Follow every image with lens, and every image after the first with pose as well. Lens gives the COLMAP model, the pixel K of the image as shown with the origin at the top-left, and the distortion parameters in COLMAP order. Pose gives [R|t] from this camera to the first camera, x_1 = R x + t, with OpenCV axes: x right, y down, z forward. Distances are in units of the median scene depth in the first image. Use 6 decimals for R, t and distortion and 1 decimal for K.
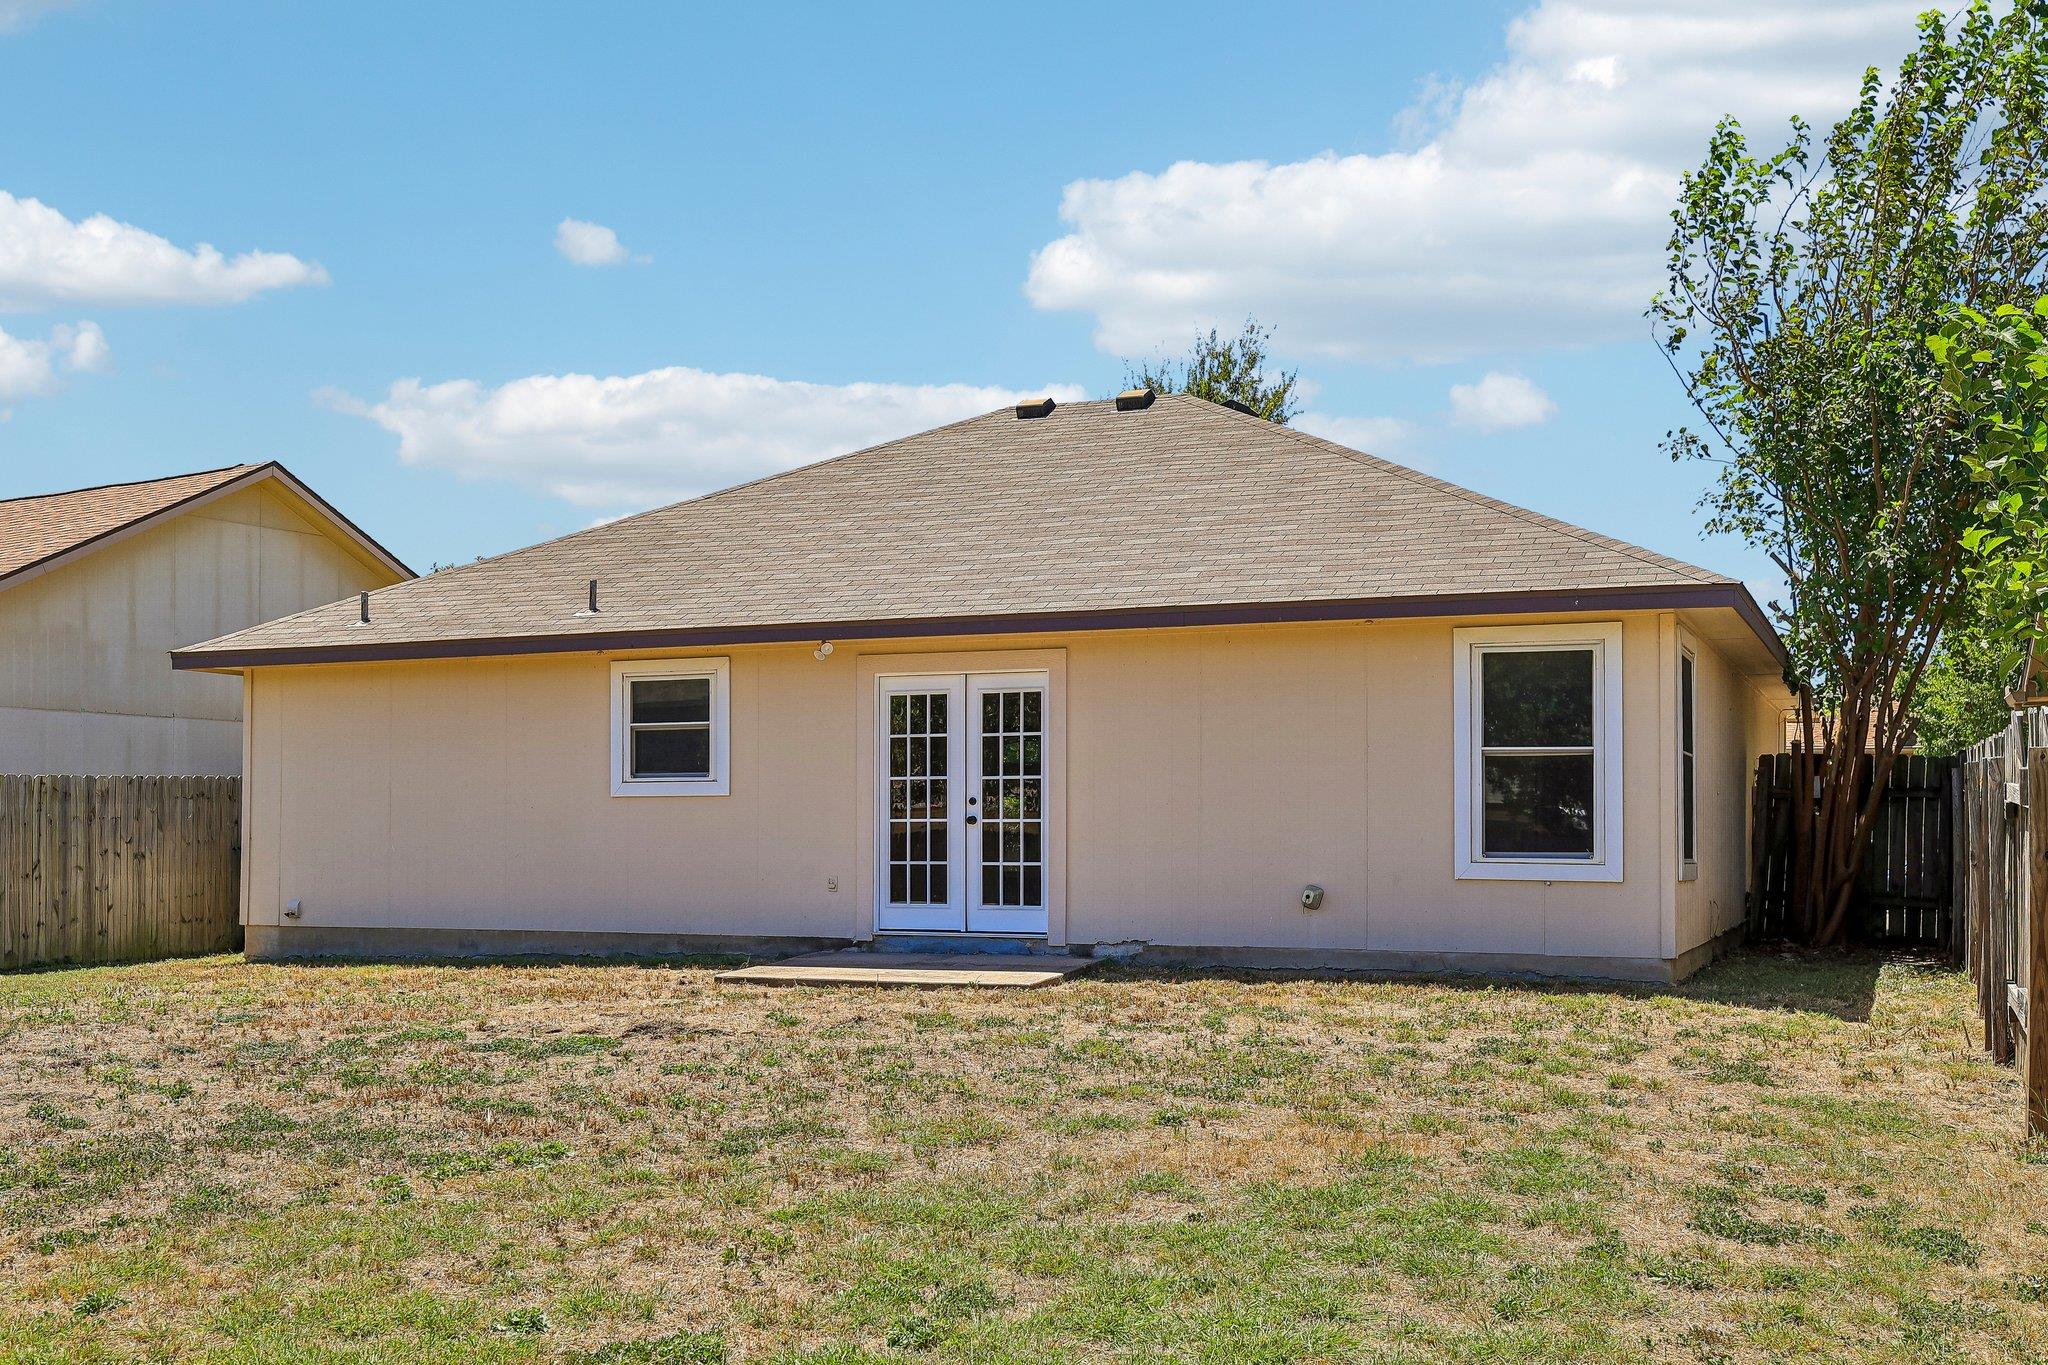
lens RADIAL K [[2043.5, 0, 1020.1], [0, 2043.5, 793.1], [0, 0, 1]] dist [-0.001577, 0.001895]
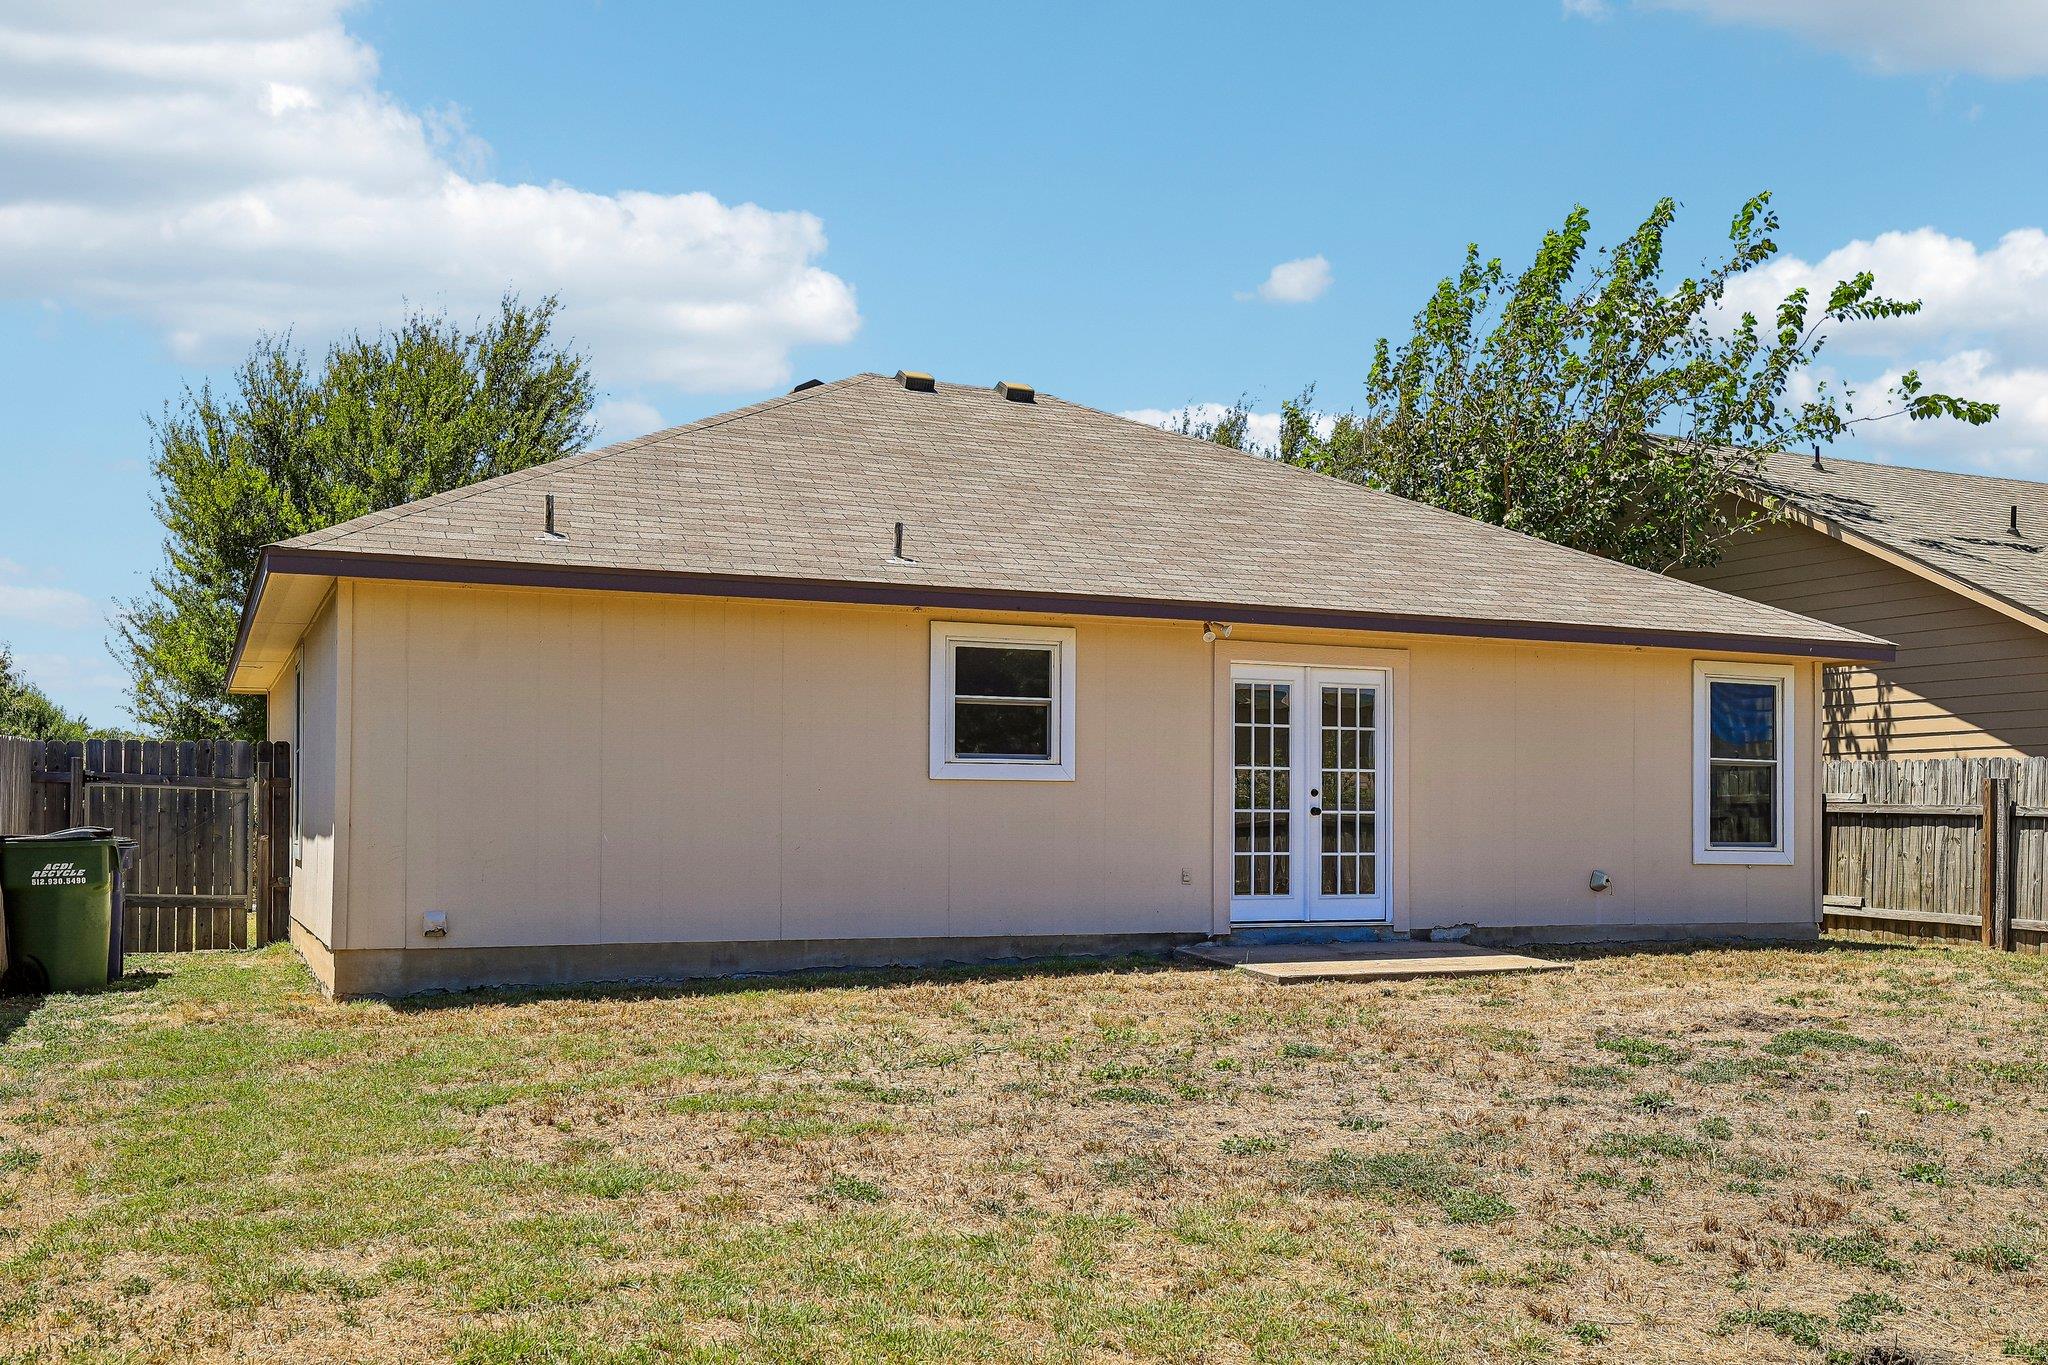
lens RADIAL K [[1907.0, 0, 1020.6], [0, 1907.0, 825.6], [0, 0, 1]] dist [0.002643, 0.002692]
pose [[0.684670, 0.004225, 0.728841, -0.802833], [-0.020046, 0.999714, 0.013036, 0.010718], [-0.728577, -0.023536, 0.684559, 0.452210]]
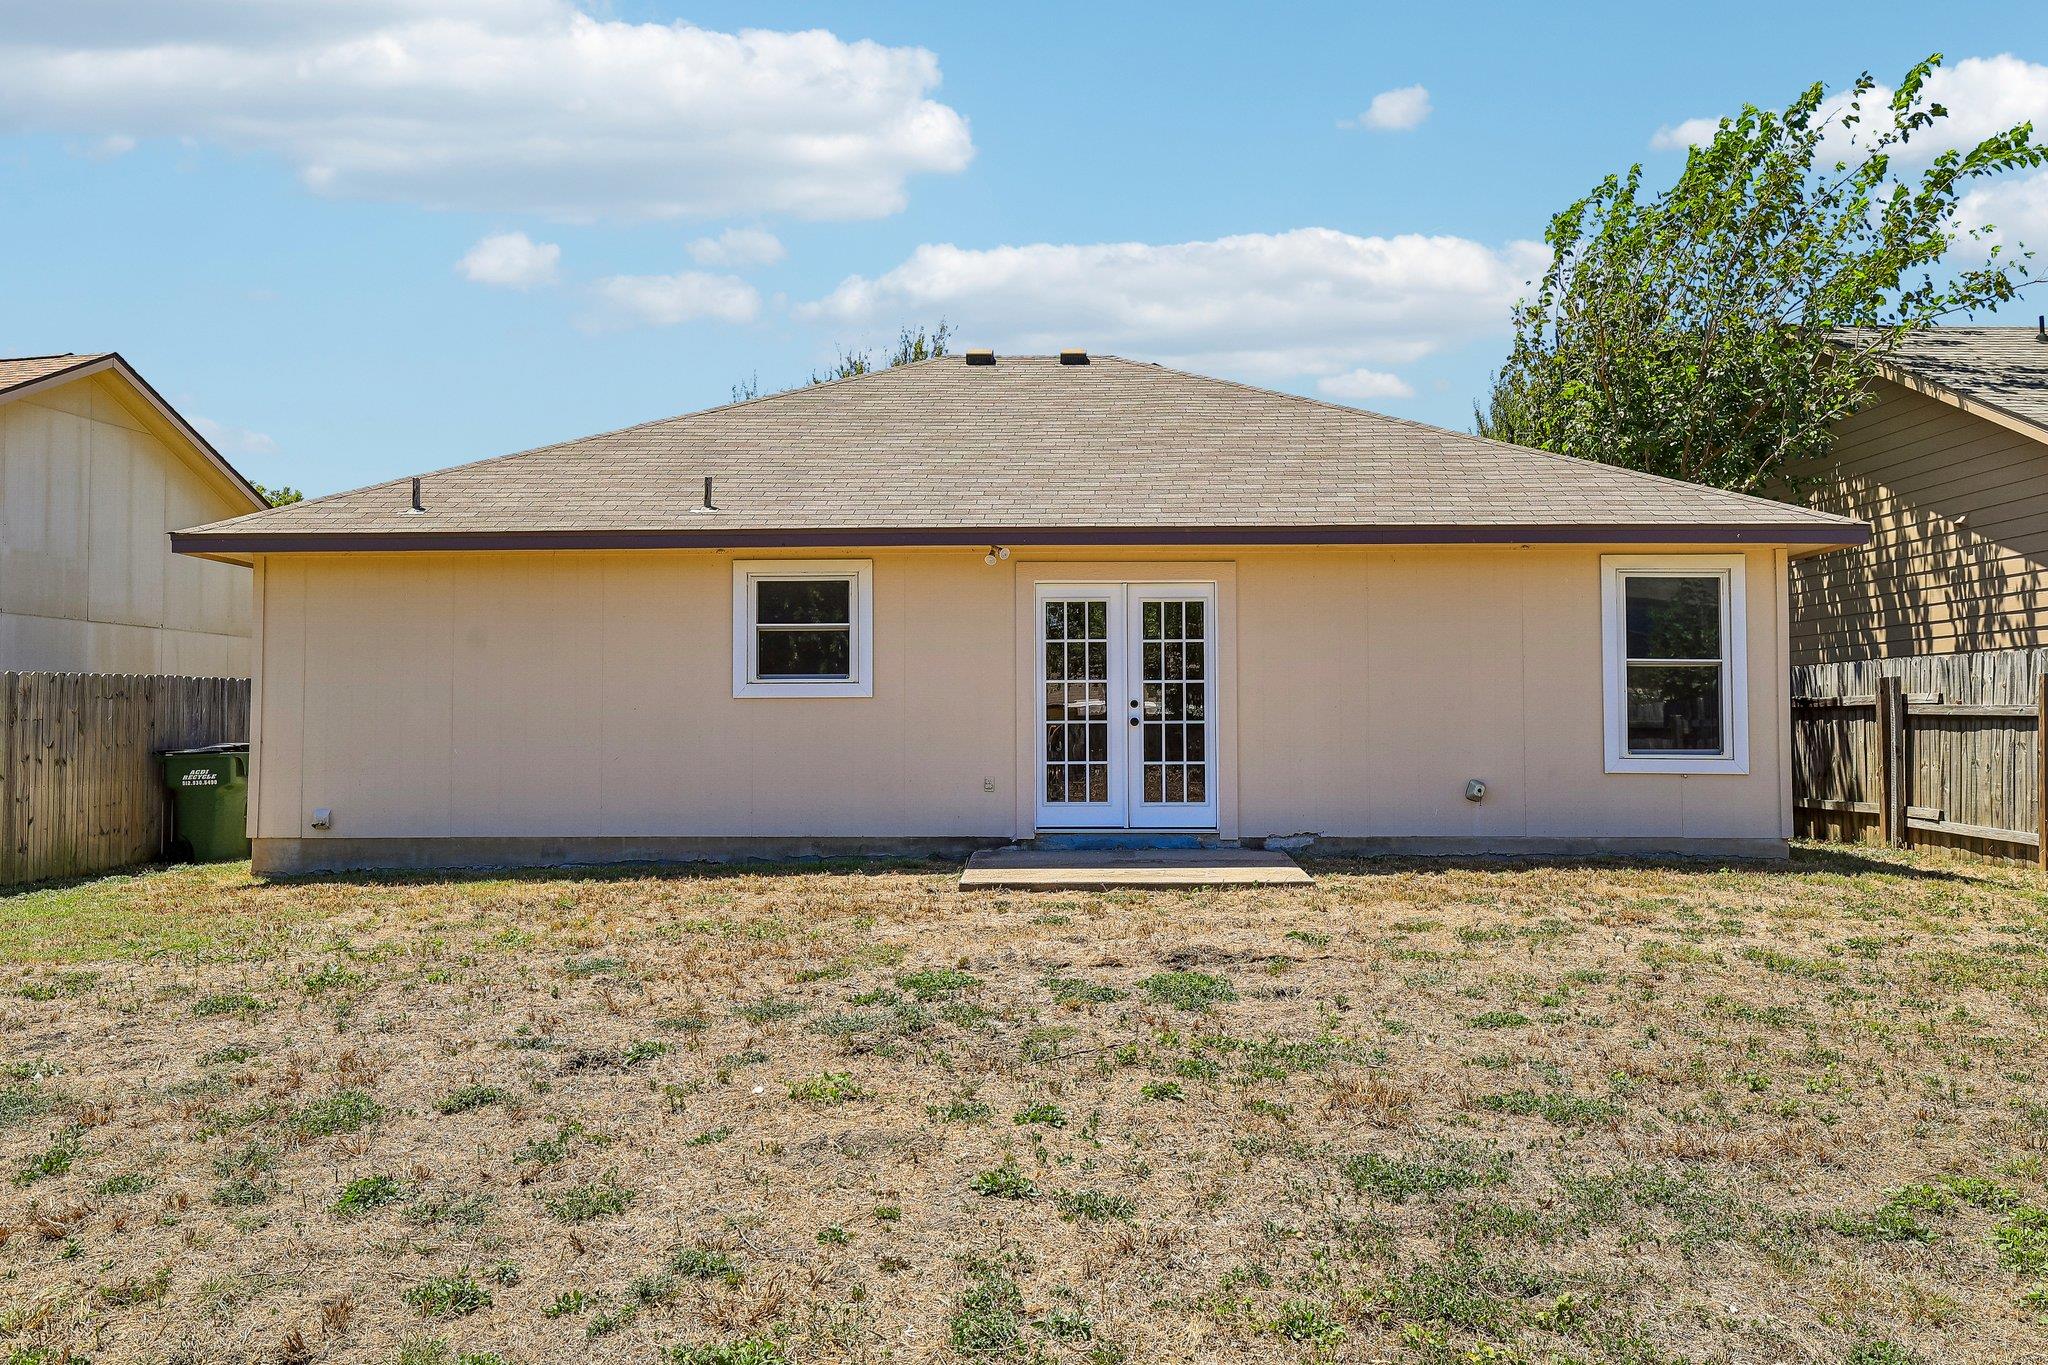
lens RADIAL K [[1468.4, 0, 1024.0], [0, 1468.4, 682.5], [0, 0, 1]] dist [-0.003335, -0.000922]
pose [[0.929825, 0.010467, 0.367852, -0.349841], [-0.004767, 0.999854, -0.016401, 0.005612], [-0.367970, 0.013496, 0.929740, 0.313967]]
